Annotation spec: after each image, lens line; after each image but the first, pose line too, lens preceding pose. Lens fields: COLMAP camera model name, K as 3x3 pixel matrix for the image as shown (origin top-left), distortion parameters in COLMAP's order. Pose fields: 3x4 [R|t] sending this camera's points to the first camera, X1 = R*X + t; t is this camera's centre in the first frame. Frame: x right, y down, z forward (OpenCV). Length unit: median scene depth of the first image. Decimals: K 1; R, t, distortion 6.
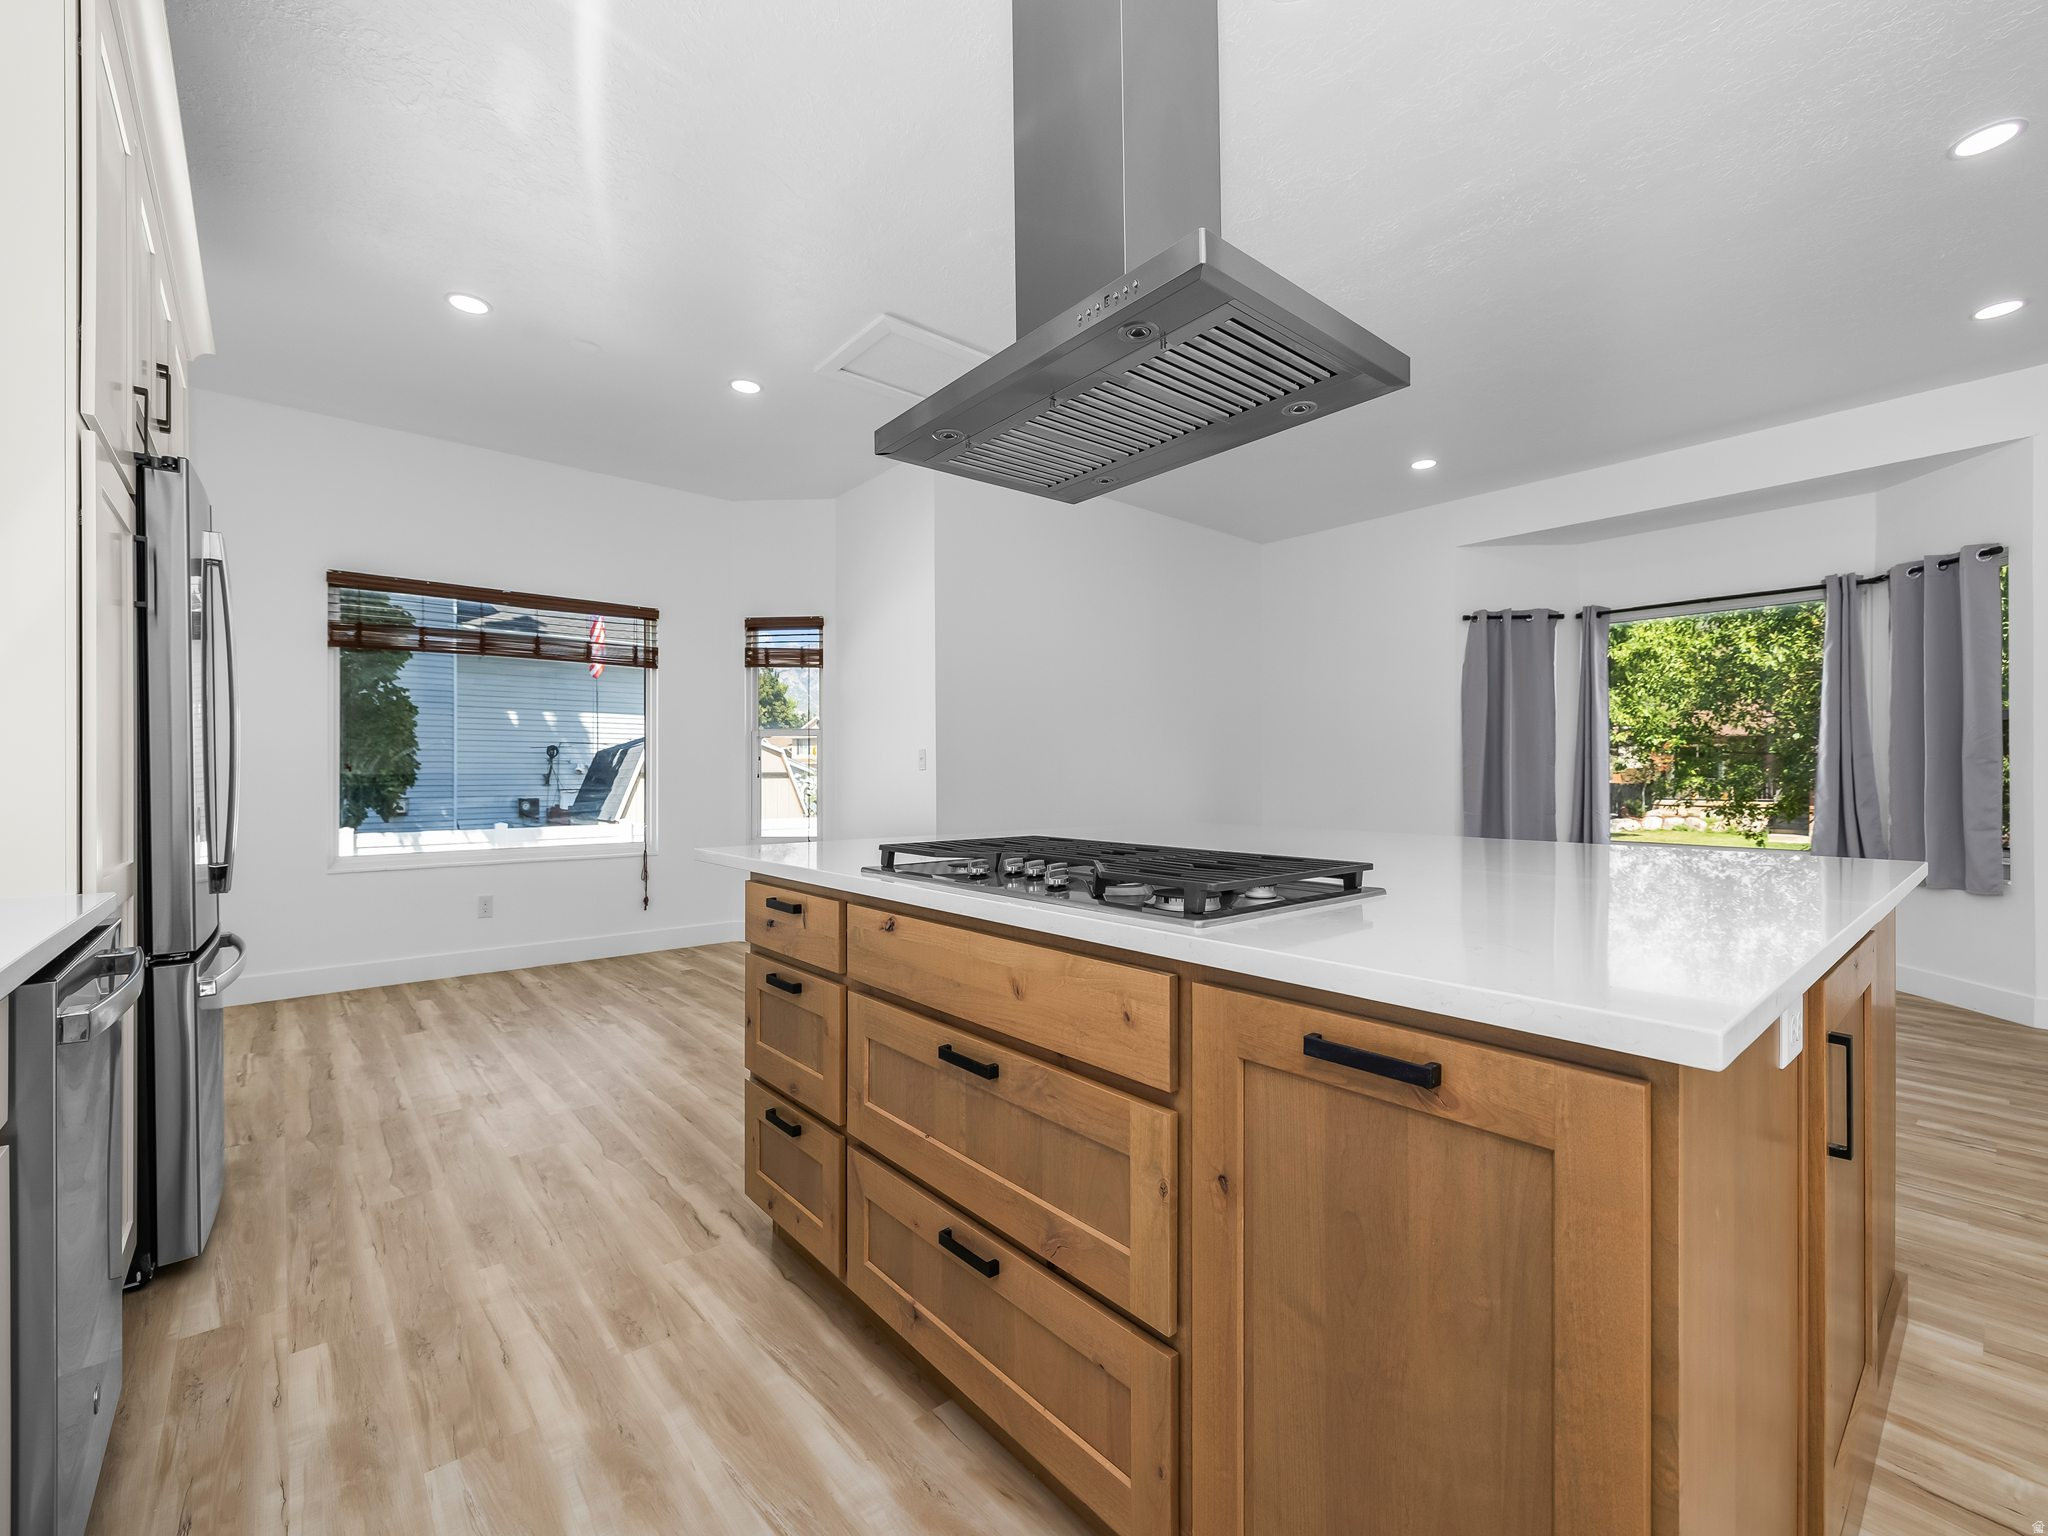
lens RADIAL K [[862.1, 0, 1011.1], [0, 862.1, 770.5], [0, 0, 1]] dist [-0.001727, 0.000348]
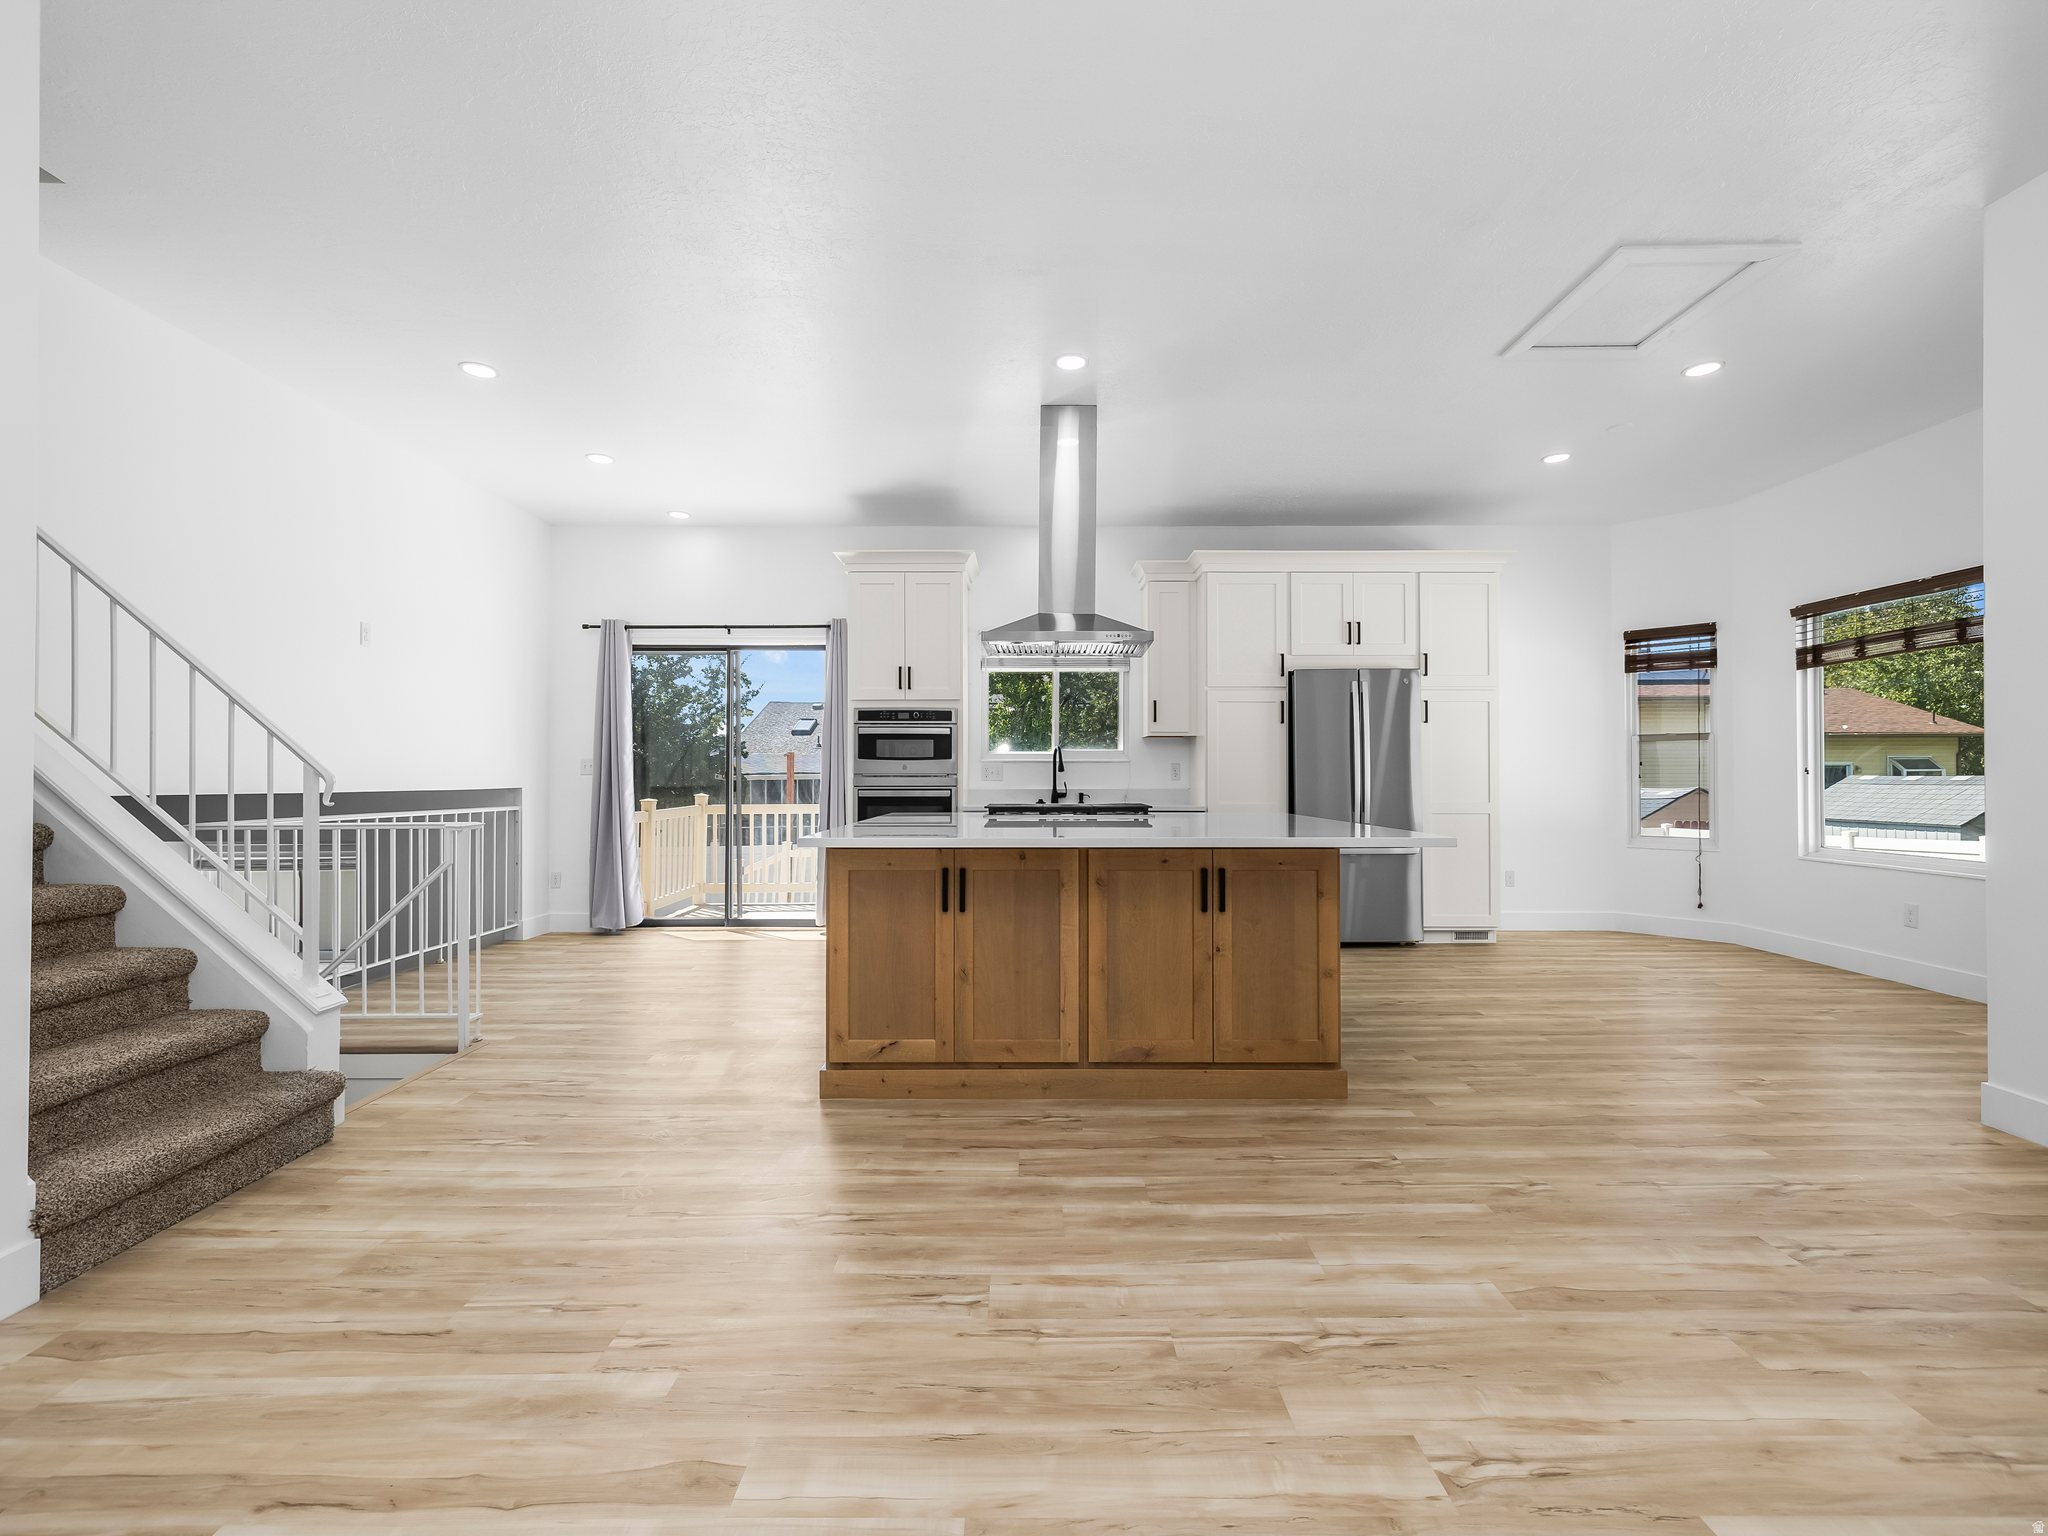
lens RADIAL K [[891.1, 0, 1029.3], [0, 891.1, 772.2], [0, 0, 1]] dist [0.005200, -0.000011]
pose [[-0.643326, -0.002436, -0.765588, 1.268949], [0.001013, 0.999991, -0.004033, 0.001737], [0.765592, -0.003370, -0.643318, 1.465804]]
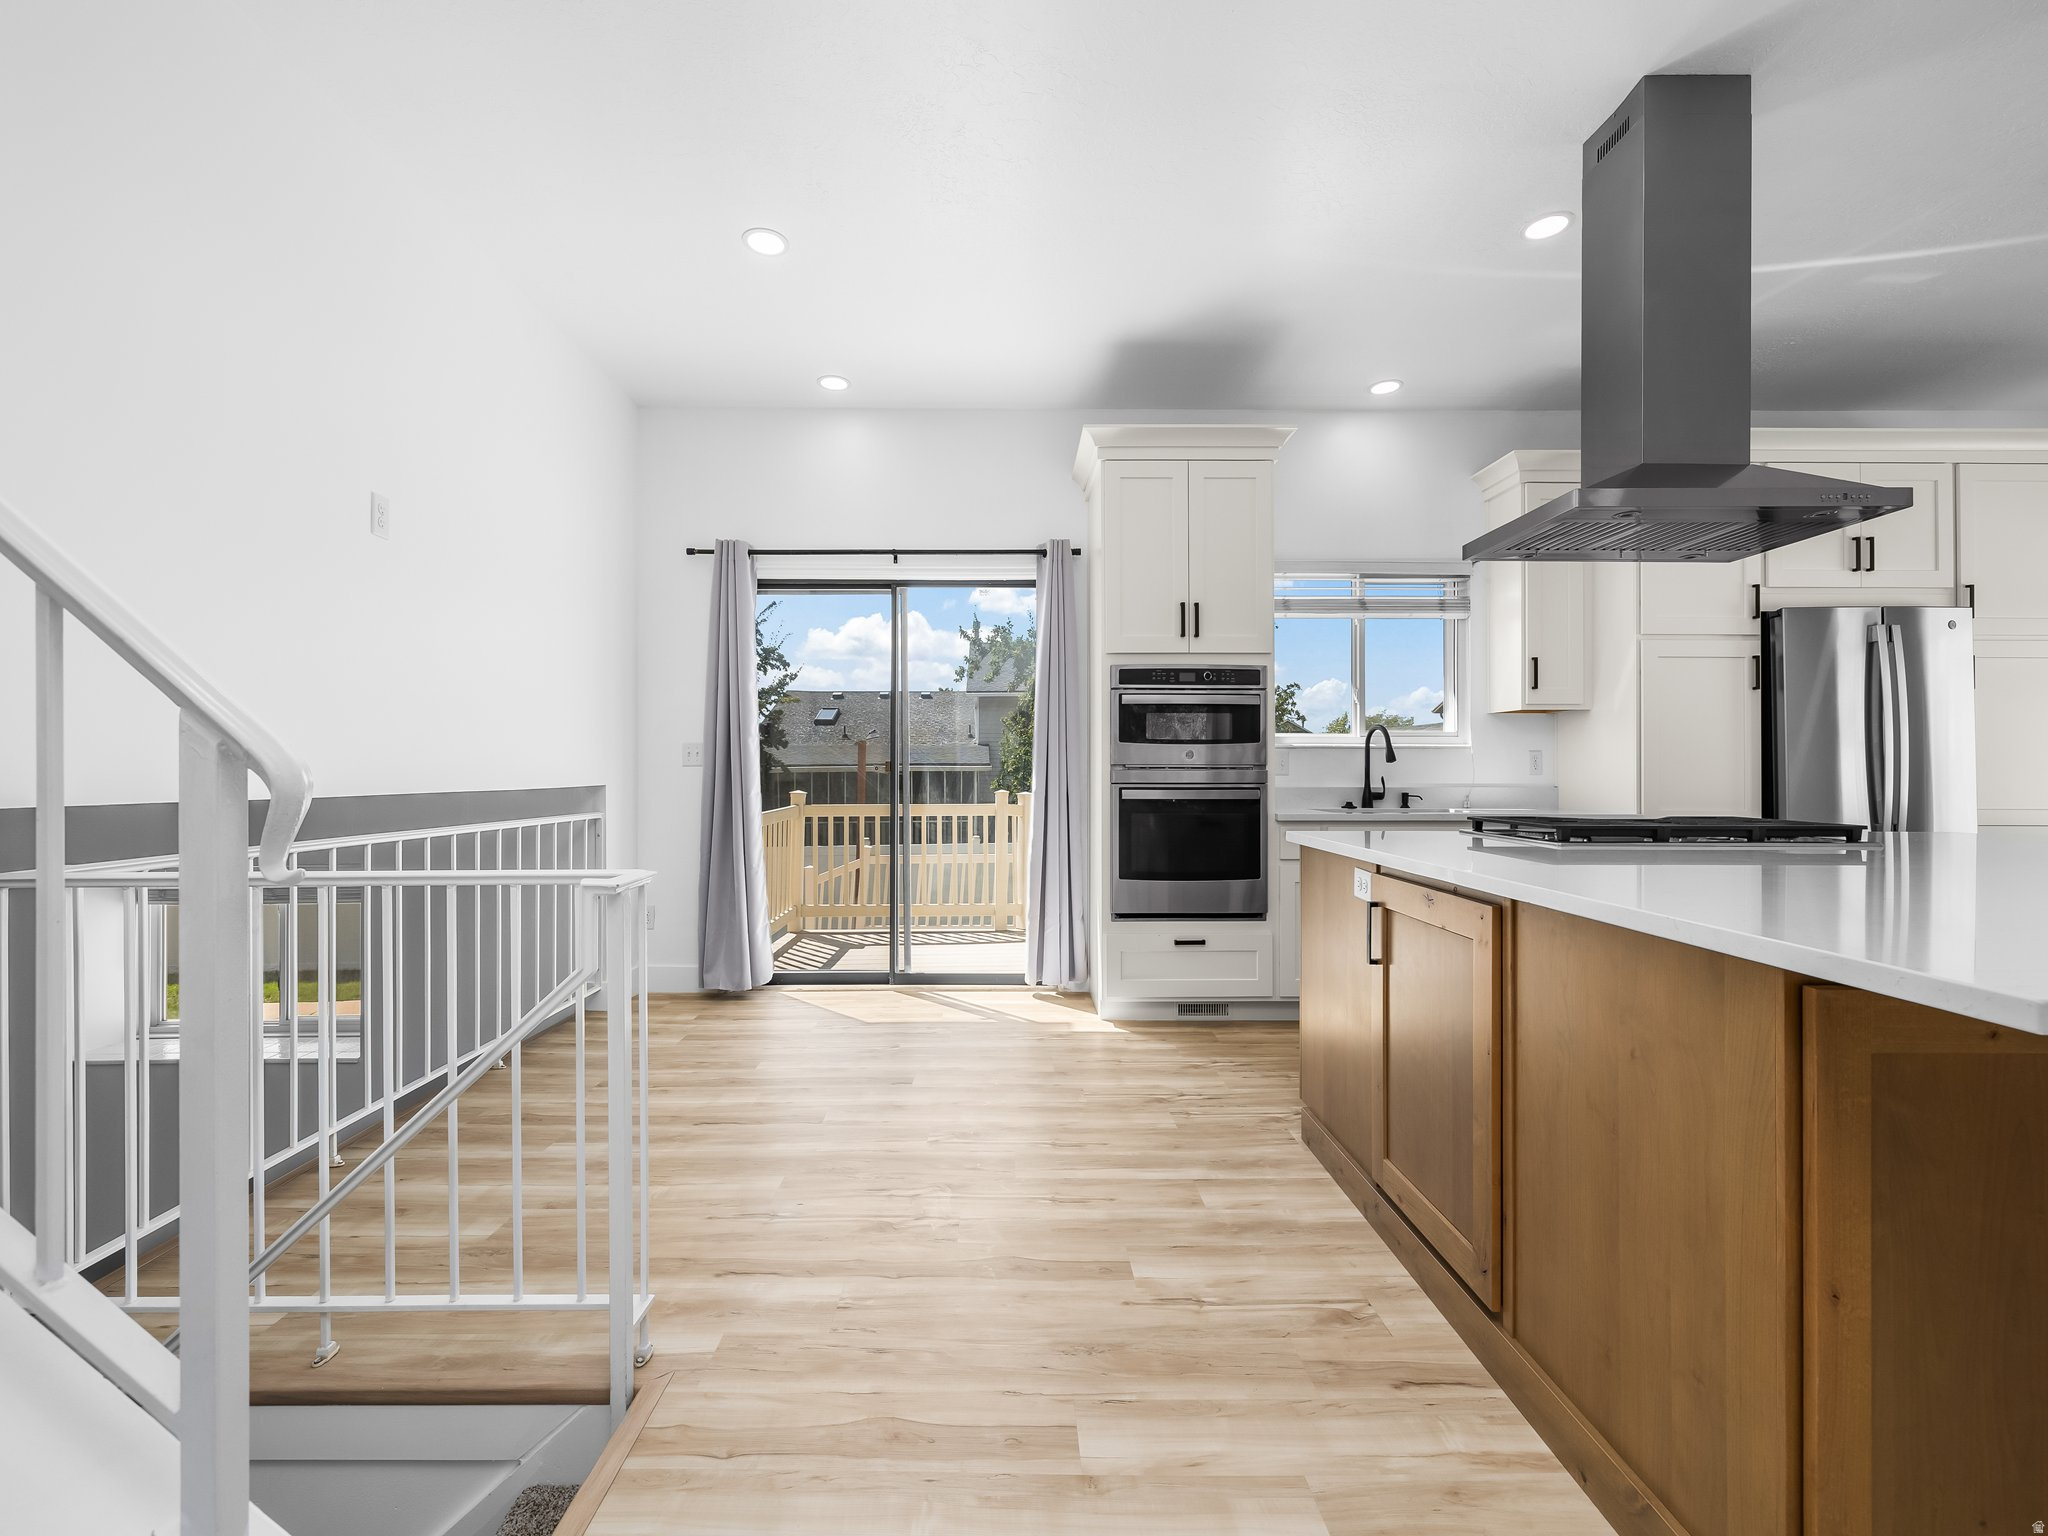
lens RADIAL K [[862.1, 0, 1011.1], [0, 862.1, 770.5], [0, 0, 1]] dist [-0.001727, 0.000348]
pose [[-0.637558, 0.002076, -0.770400, 1.075702], [0.000259, 0.999997, 0.002480, 0.002321], [0.770402, 0.001381, -0.637557, 0.581898]]
